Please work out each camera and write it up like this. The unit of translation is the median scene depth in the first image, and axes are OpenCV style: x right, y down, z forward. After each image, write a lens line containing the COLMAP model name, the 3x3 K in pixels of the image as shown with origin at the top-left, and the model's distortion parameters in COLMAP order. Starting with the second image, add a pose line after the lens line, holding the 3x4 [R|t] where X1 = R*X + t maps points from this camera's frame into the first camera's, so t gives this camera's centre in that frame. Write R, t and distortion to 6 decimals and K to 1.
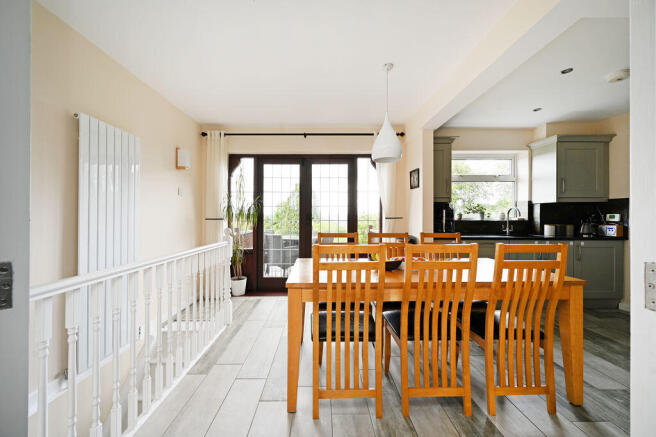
lens RADIAL K [[252.1, 0, 326.3], [0, 252.1, 218.4], [0, 0, 1]] dist [0.001571, -0.000010]
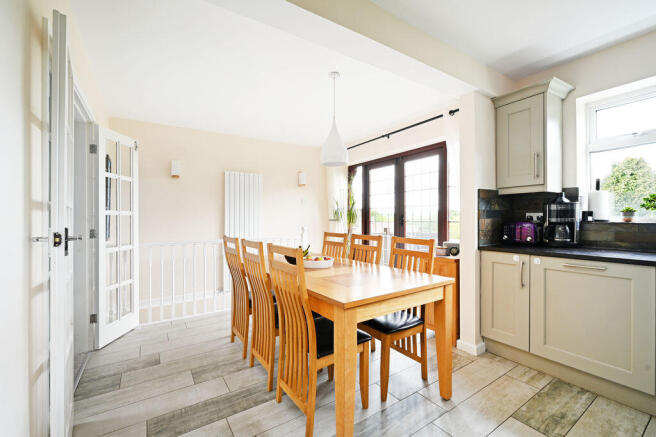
lens RADIAL K [[285.0, 0, 327.5], [0, 285.0, 220.0], [0, 0, 1]] dist [-0.001210, 0.000009]
pose [[0.548255, -0.005412, -0.836294, 0.699954], [0.002975, 0.999985, -0.004521, 0.002392], [0.836306, -0.000010, 0.548263, 0.195898]]
